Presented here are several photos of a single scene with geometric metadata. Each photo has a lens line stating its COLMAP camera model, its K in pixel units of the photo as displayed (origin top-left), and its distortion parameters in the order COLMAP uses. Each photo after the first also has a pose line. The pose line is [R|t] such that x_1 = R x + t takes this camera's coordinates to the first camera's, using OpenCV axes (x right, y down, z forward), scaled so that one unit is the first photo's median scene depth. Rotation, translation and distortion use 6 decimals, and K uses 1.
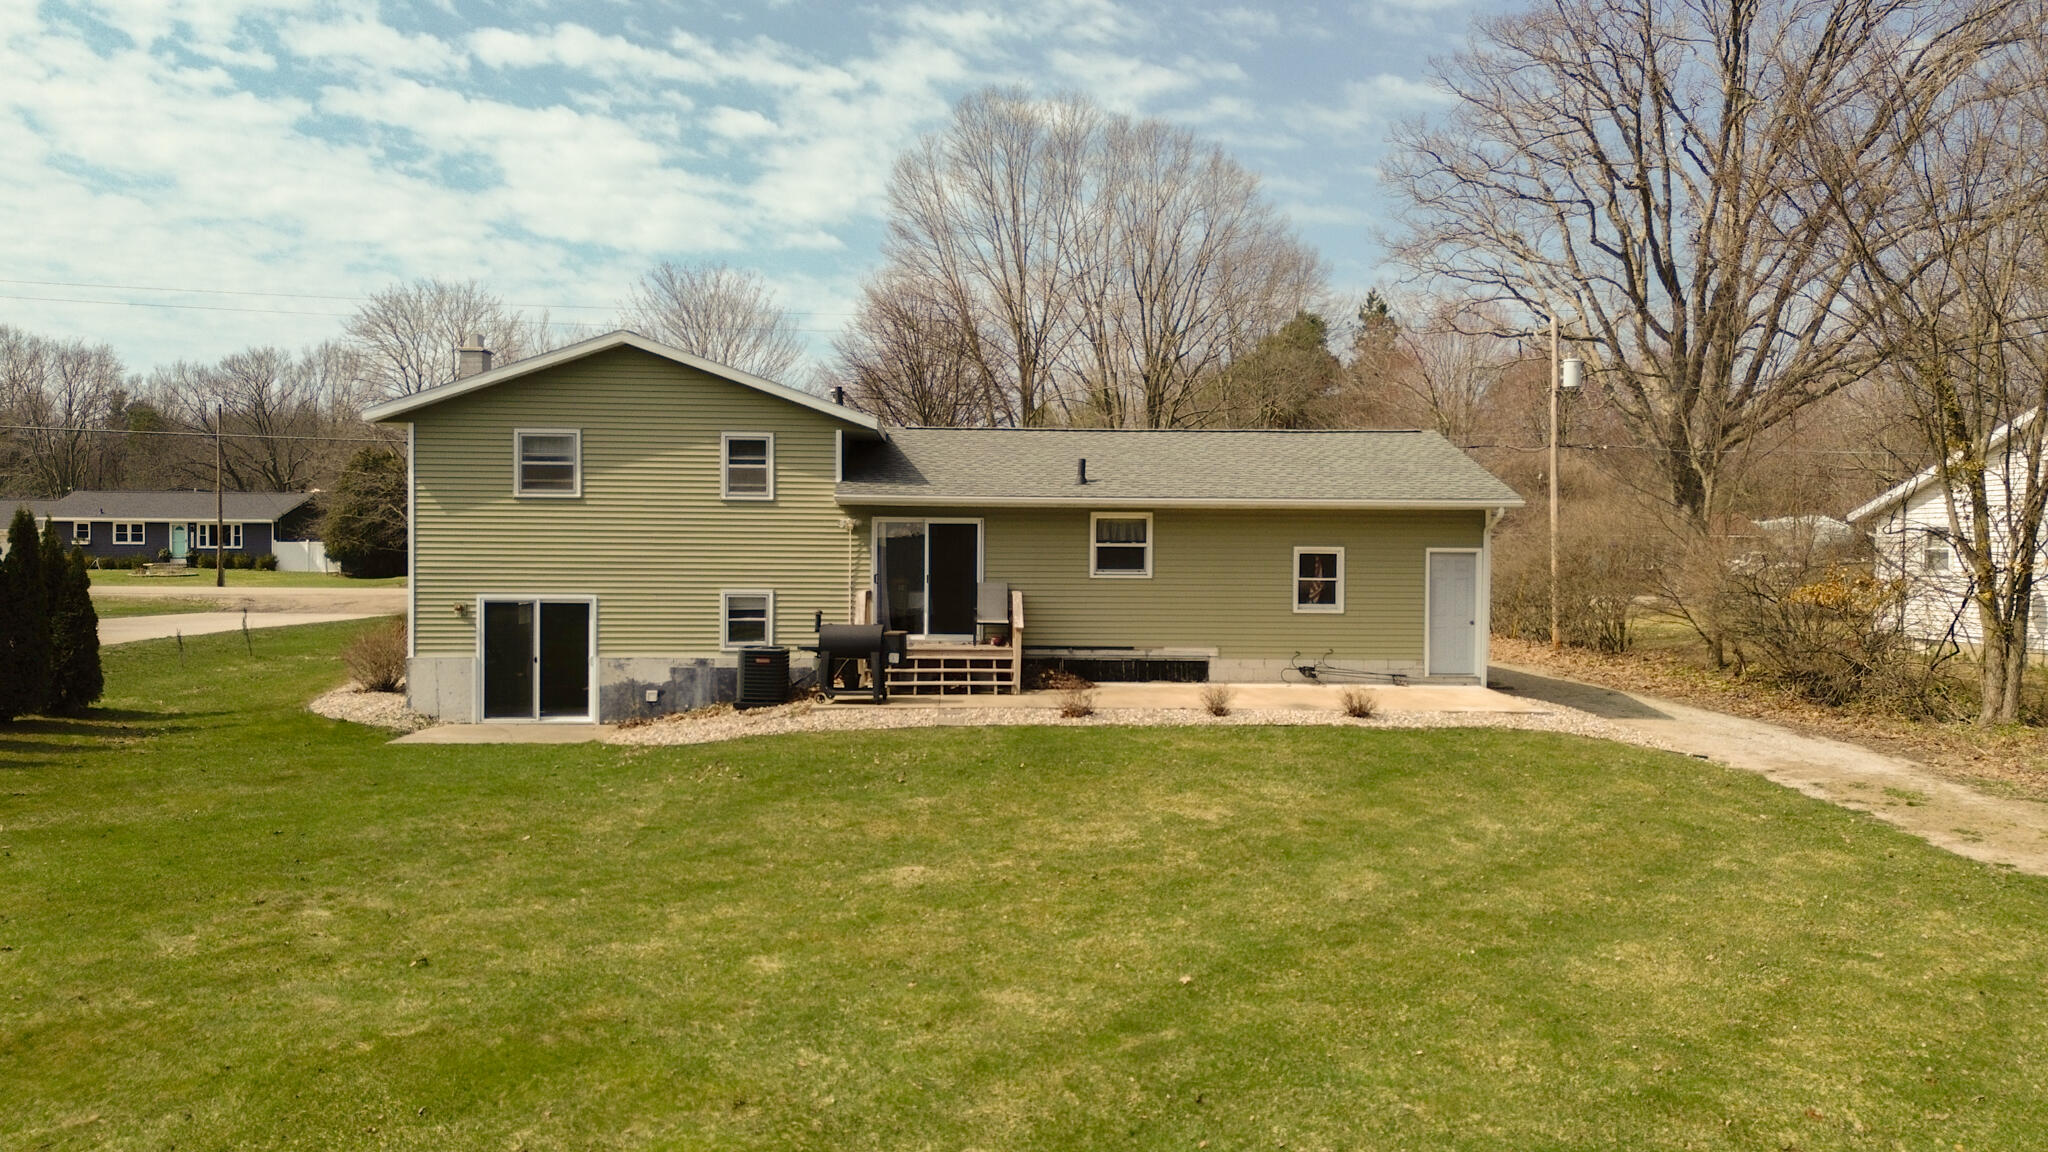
lens RADIAL K [[1438.9, 0, 1017.3], [0, 1438.9, 585.0], [0, 0, 1]] dist [0.105708, -0.131736]
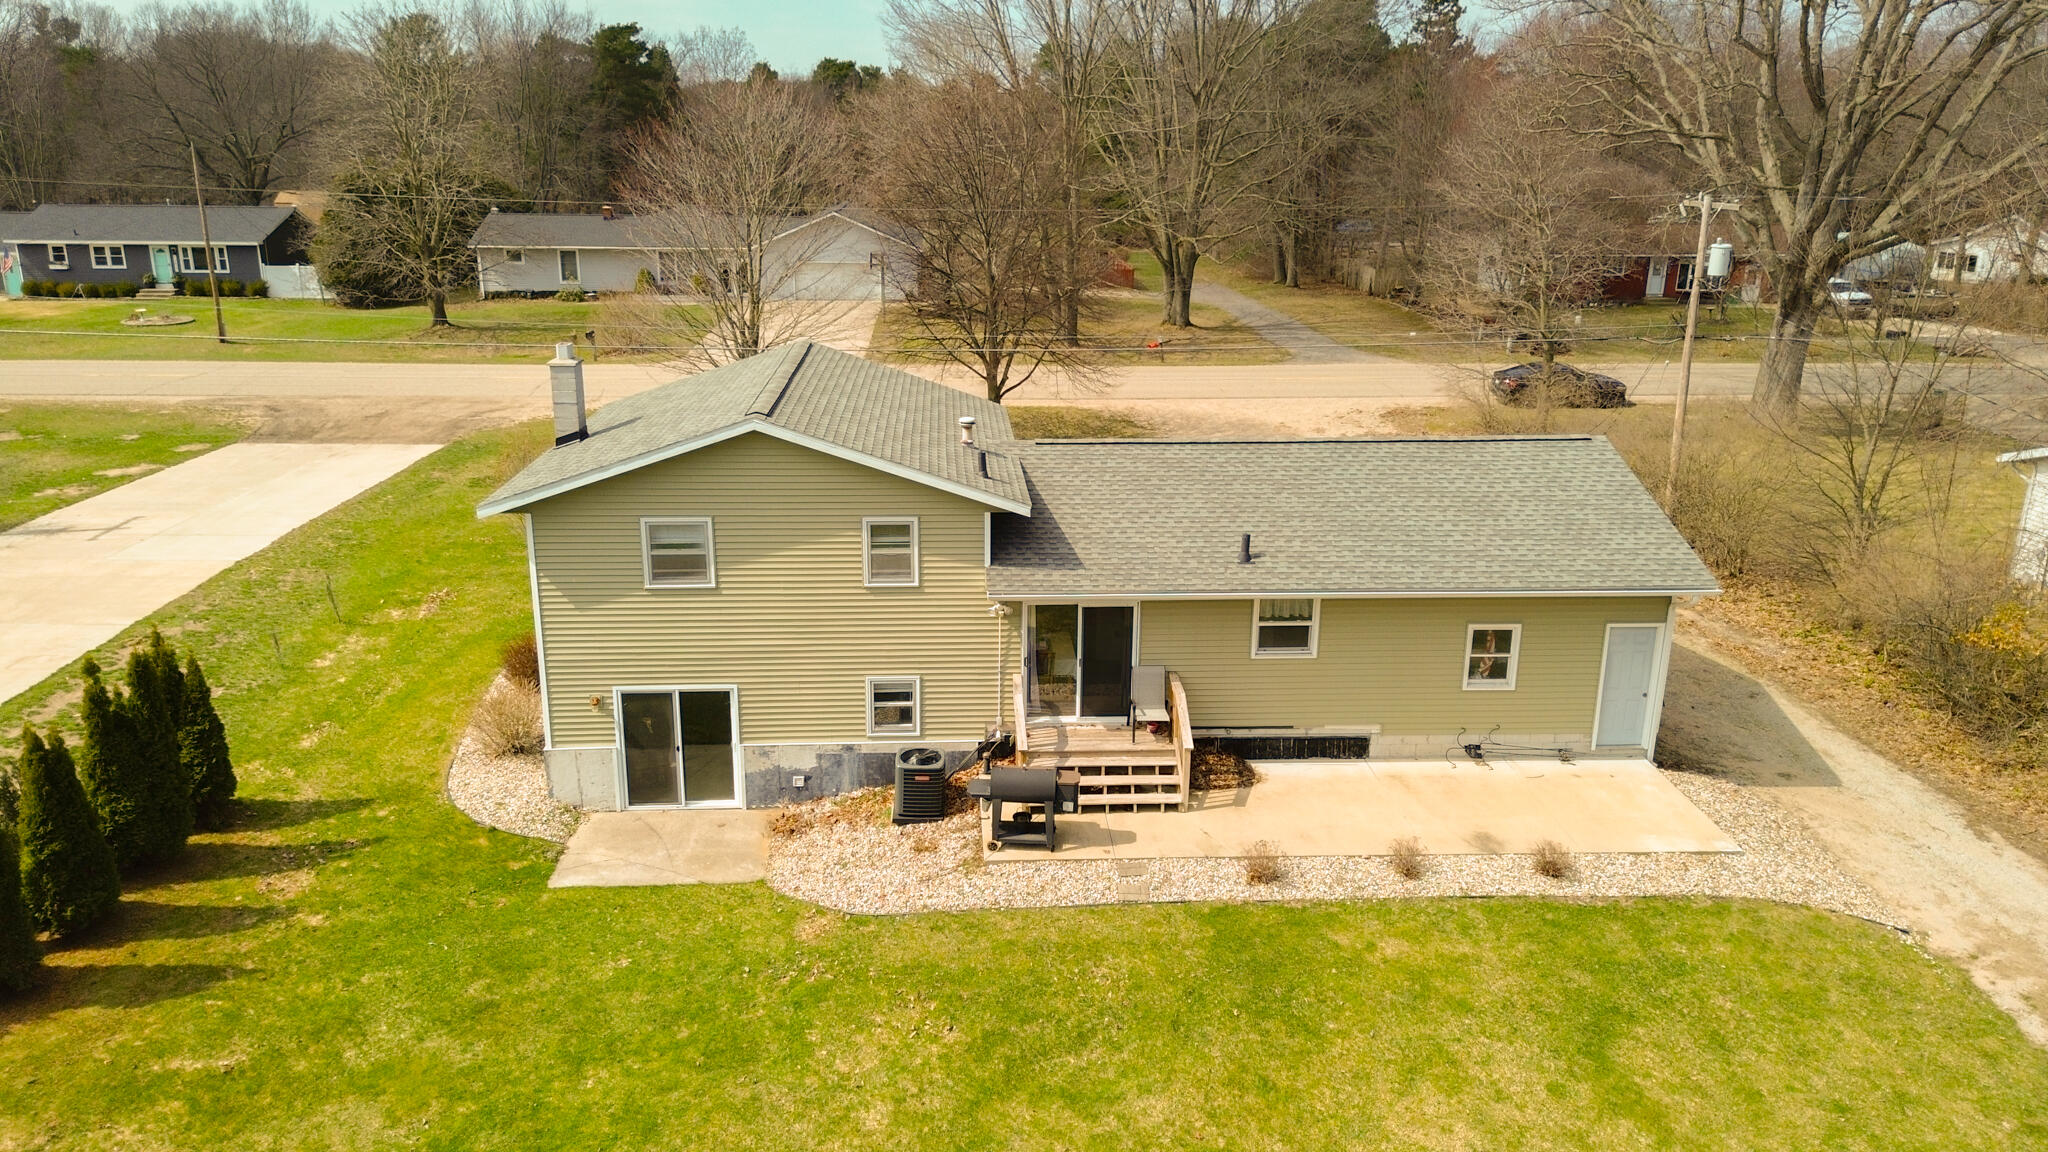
lens RADIAL K [[1438.9, 0, 1017.3], [0, 1438.9, 585.0], [0, 0, 1]] dist [0.105708, -0.131736]
pose [[0.999933, -0.004581, 0.010652, -0.114675], [0.001583, 0.963972, 0.265999, -0.308087], [-0.011487, -0.265965, 0.963914, 0.096780]]
